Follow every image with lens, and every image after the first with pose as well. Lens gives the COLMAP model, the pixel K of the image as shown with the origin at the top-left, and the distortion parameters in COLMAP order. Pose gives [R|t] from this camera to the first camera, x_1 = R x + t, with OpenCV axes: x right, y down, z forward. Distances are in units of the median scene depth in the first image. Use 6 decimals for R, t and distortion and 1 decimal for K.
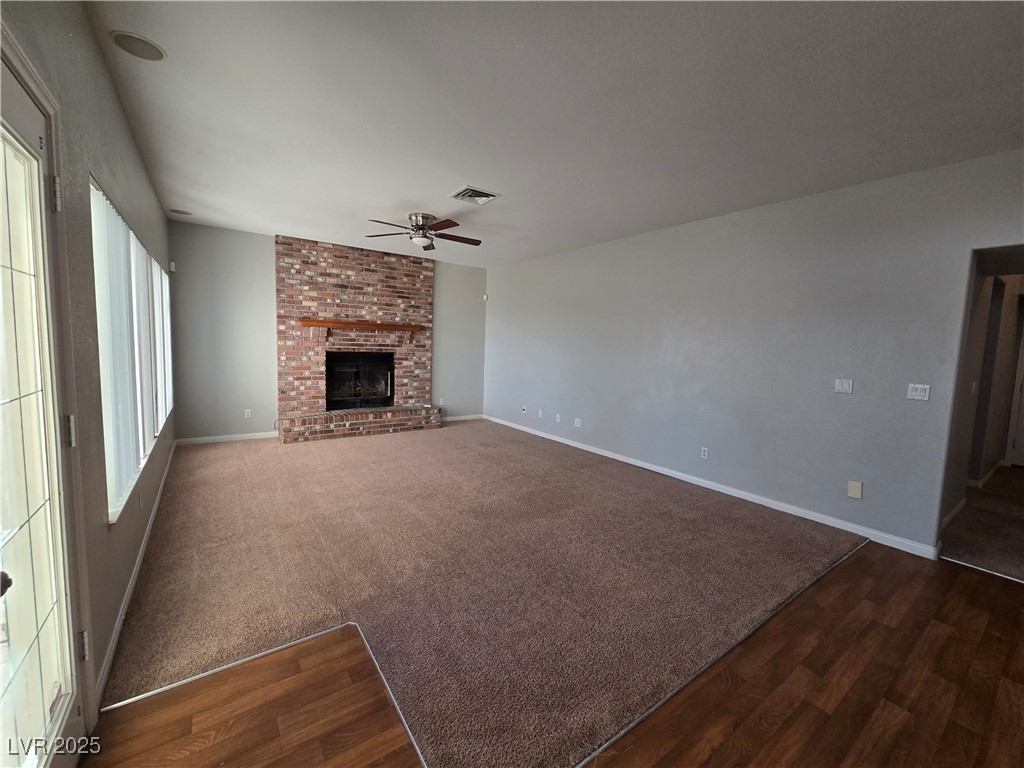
lens RADIAL K [[419.6, 0, 512.9], [0, 419.6, 379.2], [0, 0, 1]] dist [0.000019, 0.000861]
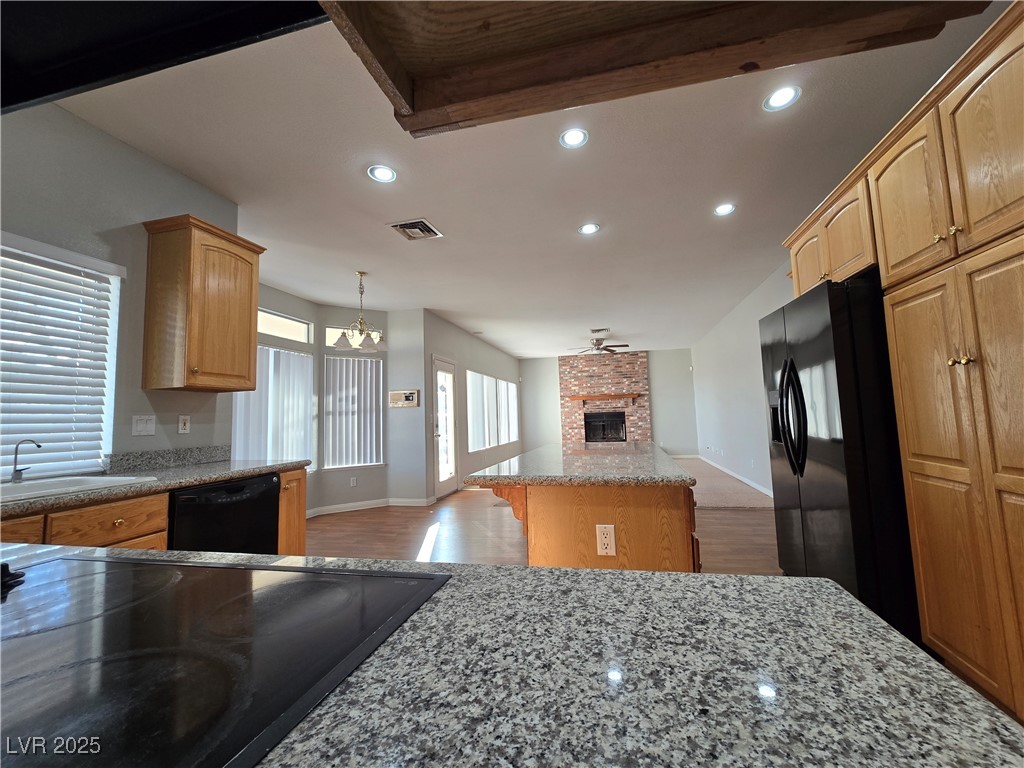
lens RADIAL K [[419.6, 0, 514.5], [0, 419.6, 381.4], [0, 0, 1]] dist [0.000019, 0.000861]
pose [[0.649844, -0.121727, -0.750257, 0.679948], [-0.008626, 0.985848, -0.167422, 0.096916], [0.760019, 0.115270, 0.639597, -0.370721]]
